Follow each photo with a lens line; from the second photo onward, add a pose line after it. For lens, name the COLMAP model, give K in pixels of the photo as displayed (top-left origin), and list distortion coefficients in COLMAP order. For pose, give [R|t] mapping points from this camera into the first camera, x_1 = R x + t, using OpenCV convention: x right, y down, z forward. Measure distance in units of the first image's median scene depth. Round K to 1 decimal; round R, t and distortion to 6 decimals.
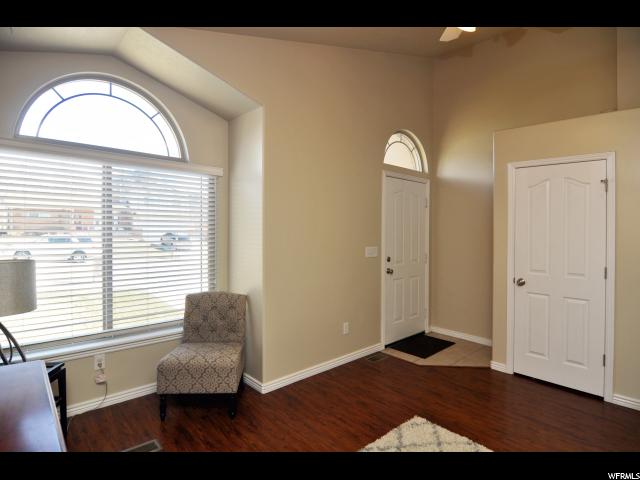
lens RADIAL K [[362.0, 0, 321.4], [0, 362.0, 224.4], [0, 0, 1]] dist [-0.003723, -0.007833]
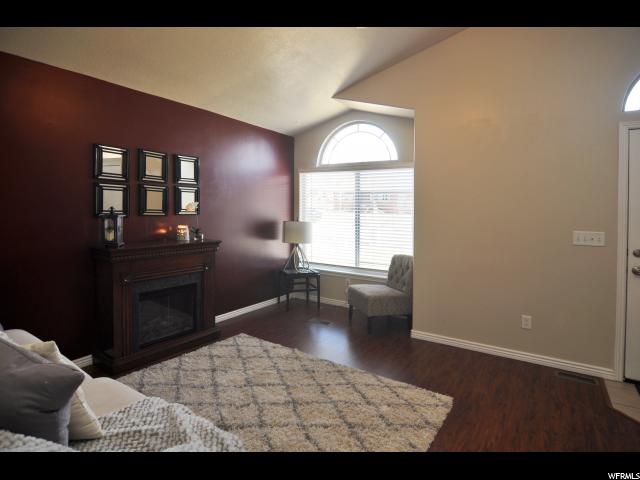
lens RADIAL K [[362.0, 0, 321.4], [0, 362.0, 224.4], [0, 0, 1]] dist [-0.003723, -0.007833]
pose [[0.231089, 0.017721, -0.972771, 0.979766], [-0.011135, 0.999817, 0.015569, 0.057093], [0.972869, 0.007234, 0.231244, 0.394606]]
